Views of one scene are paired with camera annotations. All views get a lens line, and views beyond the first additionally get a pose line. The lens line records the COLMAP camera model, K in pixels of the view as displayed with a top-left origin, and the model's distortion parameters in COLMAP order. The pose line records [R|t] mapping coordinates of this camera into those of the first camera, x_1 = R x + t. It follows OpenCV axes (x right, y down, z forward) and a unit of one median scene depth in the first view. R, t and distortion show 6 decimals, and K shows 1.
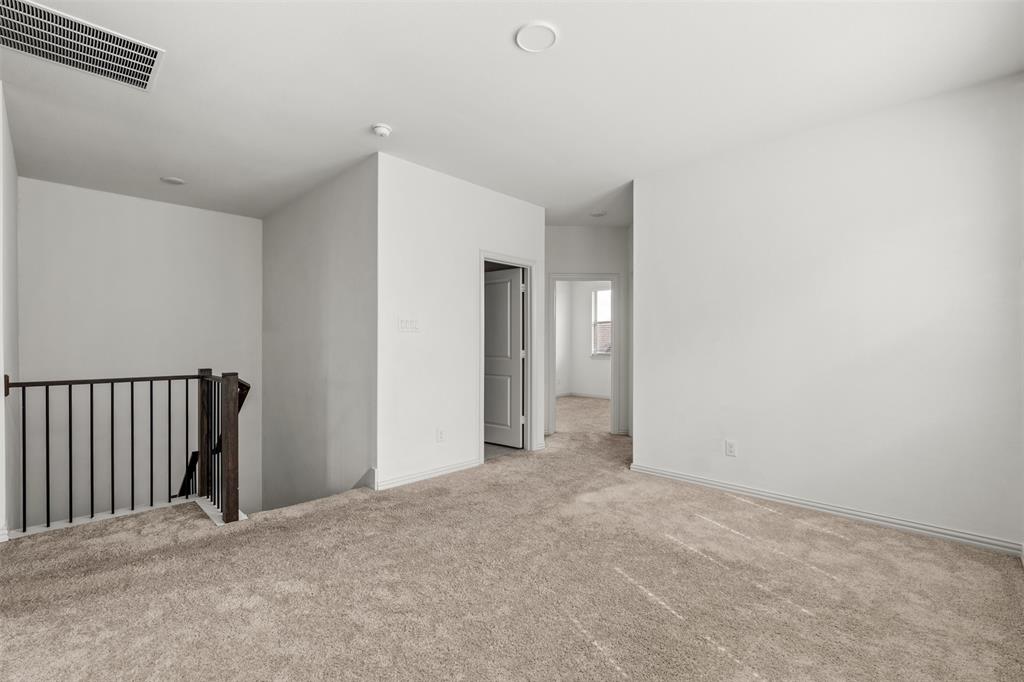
lens RADIAL K [[450.1, 0, 510.1], [0, 450.1, 345.5], [0, 0, 1]] dist [-0.007977, 0.003604]
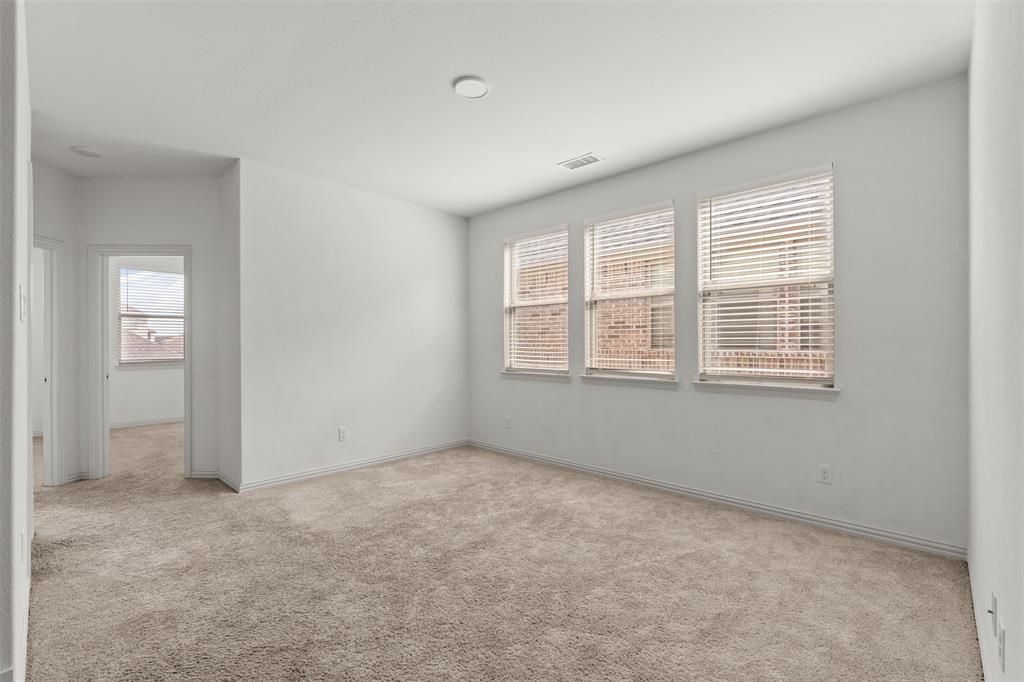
lens RADIAL K [[450.1, 0, 509.8], [0, 450.1, 342.1], [0, 0, 1]] dist [-0.007977, 0.003604]
pose [[-0.018115, 0.005006, 0.999823, -0.737884], [0.002591, 0.999984, -0.004960, -0.007939], [-0.999833, 0.002500, -0.018128, 0.602355]]
